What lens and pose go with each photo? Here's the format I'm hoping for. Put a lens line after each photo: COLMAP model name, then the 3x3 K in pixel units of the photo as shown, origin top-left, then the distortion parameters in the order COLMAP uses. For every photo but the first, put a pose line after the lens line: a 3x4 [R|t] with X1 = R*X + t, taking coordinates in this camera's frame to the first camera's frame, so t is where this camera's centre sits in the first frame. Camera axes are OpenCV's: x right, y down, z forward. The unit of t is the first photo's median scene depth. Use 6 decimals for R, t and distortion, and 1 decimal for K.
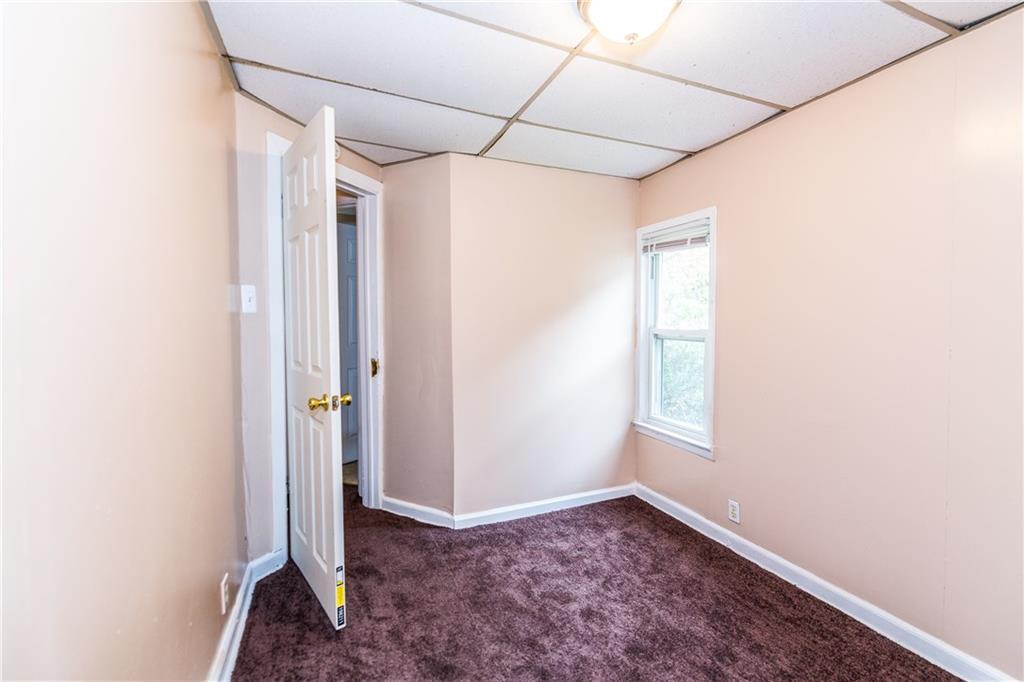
lens RADIAL K [[438.8, 0, 513.9], [0, 438.8, 331.8], [0, 0, 1]] dist [-0.000946, 0.000069]
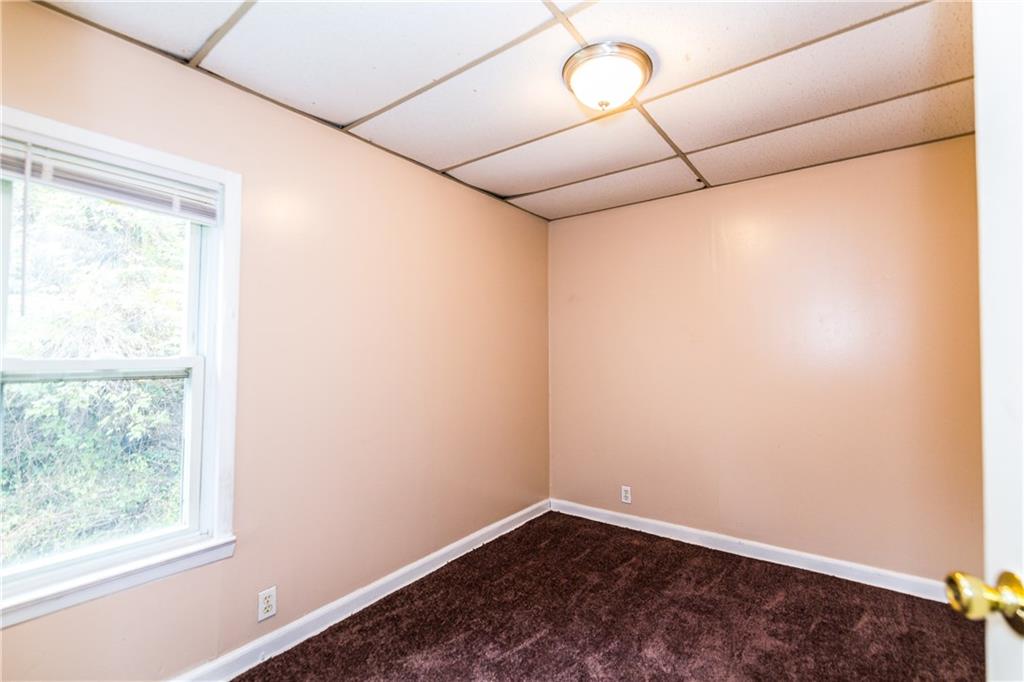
lens RADIAL K [[438.8, 0, 513.9], [0, 438.8, 331.8], [0, 0, 1]] dist [-0.000946, 0.000069]
pose [[-0.494132, 0.037586, 0.868574, -0.337093], [0.021920, 0.999286, -0.030773, -0.011384], [-0.869111, 0.003833, -0.494603, 0.956077]]
